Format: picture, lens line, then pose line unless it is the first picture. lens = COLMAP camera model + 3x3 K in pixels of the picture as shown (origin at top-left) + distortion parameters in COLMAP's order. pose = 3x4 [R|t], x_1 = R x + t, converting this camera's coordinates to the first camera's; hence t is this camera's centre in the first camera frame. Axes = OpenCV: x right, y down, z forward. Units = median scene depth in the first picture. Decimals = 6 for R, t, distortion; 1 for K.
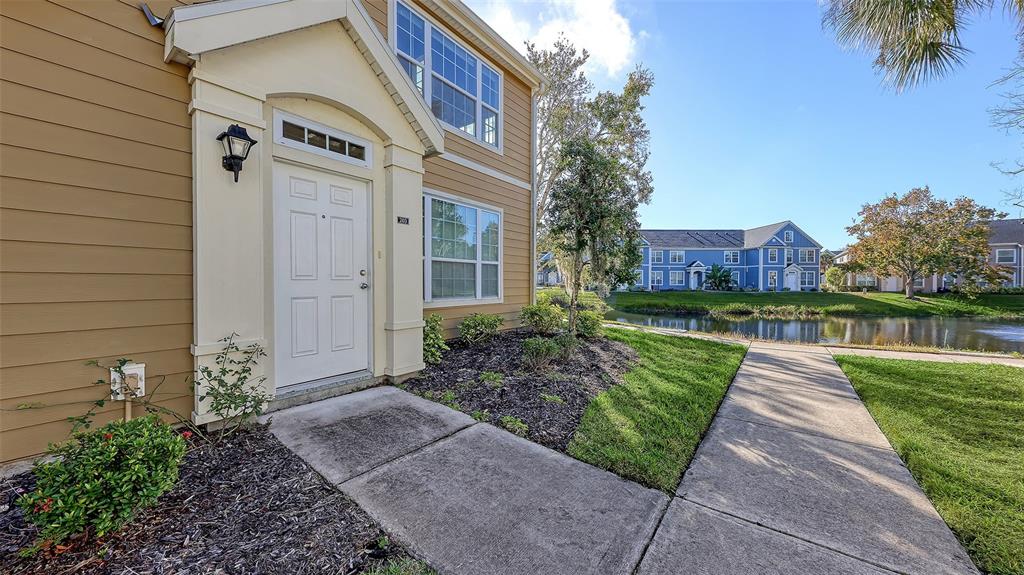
lens RADIAL K [[325.5, 0, 535.9], [0, 325.5, 284.7], [0, 0, 1]] dist [-0.000377, -0.000049]
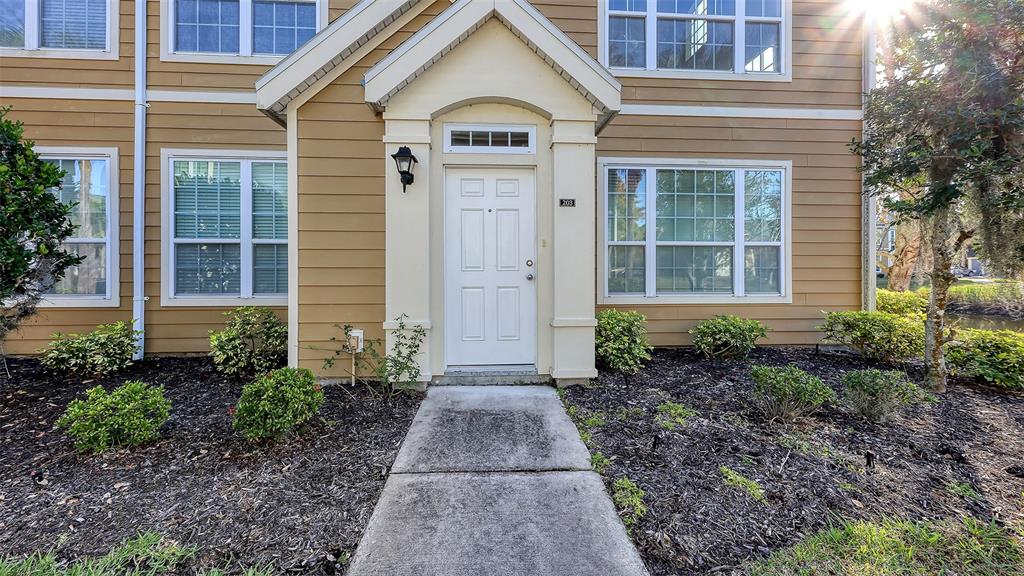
lens RADIAL K [[356.4, 0, 509.7], [0, 356.4, 269.7], [0, 0, 1]] dist [-0.000275, 0.000015]
pose [[0.645867, -0.005393, -0.763431, 0.269345], [-0.005185, 0.999921, -0.011449, -0.005544], [0.763432, 0.011353, 0.645788, 0.311898]]
